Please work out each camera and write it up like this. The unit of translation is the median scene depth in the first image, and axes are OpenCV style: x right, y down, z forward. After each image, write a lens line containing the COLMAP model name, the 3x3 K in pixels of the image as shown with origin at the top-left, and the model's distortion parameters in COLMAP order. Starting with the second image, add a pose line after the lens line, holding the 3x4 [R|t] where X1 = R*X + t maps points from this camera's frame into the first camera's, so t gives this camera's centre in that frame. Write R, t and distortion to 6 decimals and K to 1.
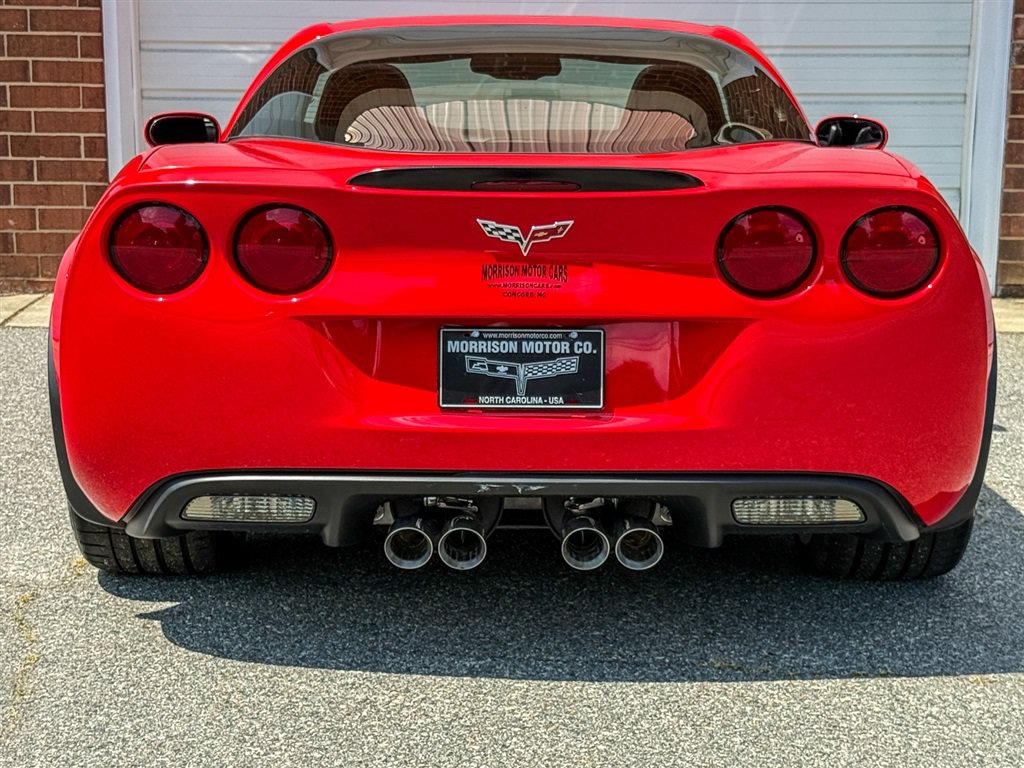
lens RADIAL K [[2066.1, 0, 513.9], [0, 2066.1, 383.3], [0, 0, 1]] dist [0.123082, 0.310774]
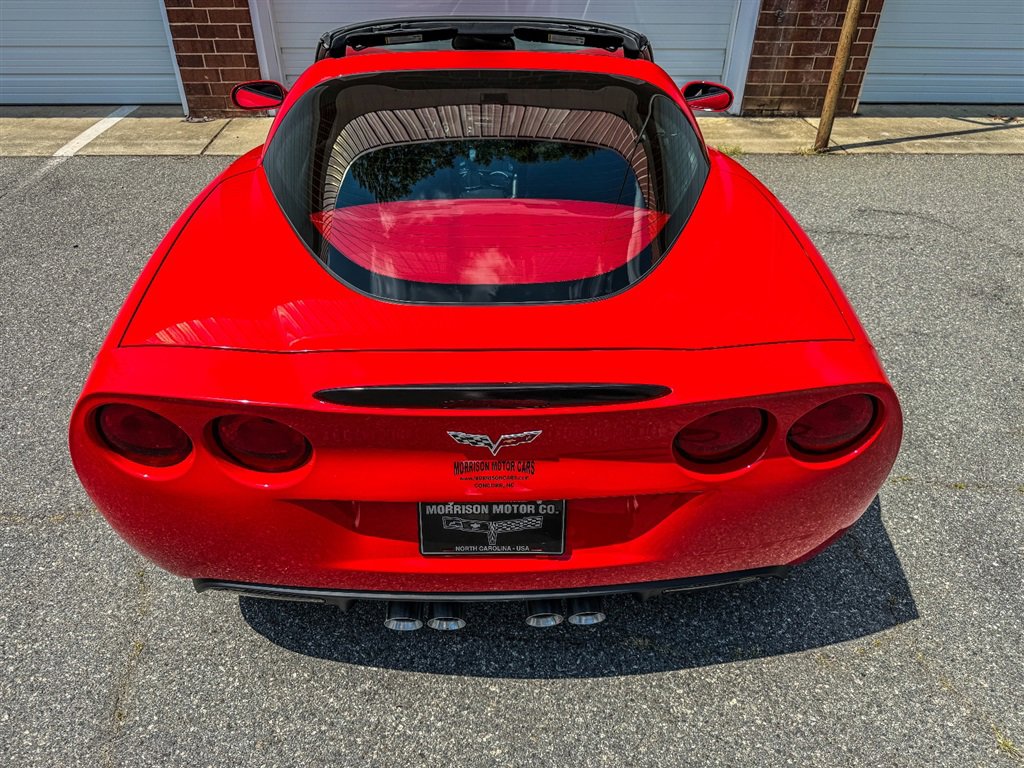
lens RADIAL K [[757.0, 0, 509.9], [0, 757.0, 384.3], [0, 0, 1]] dist [0.016392, 0.000139]
pose [[0.999570, -0.014339, 0.025588, 0.003795], [0.002481, 0.910564, 0.413361, -0.248863], [-0.029227, -0.413120, 0.910208, 0.653892]]
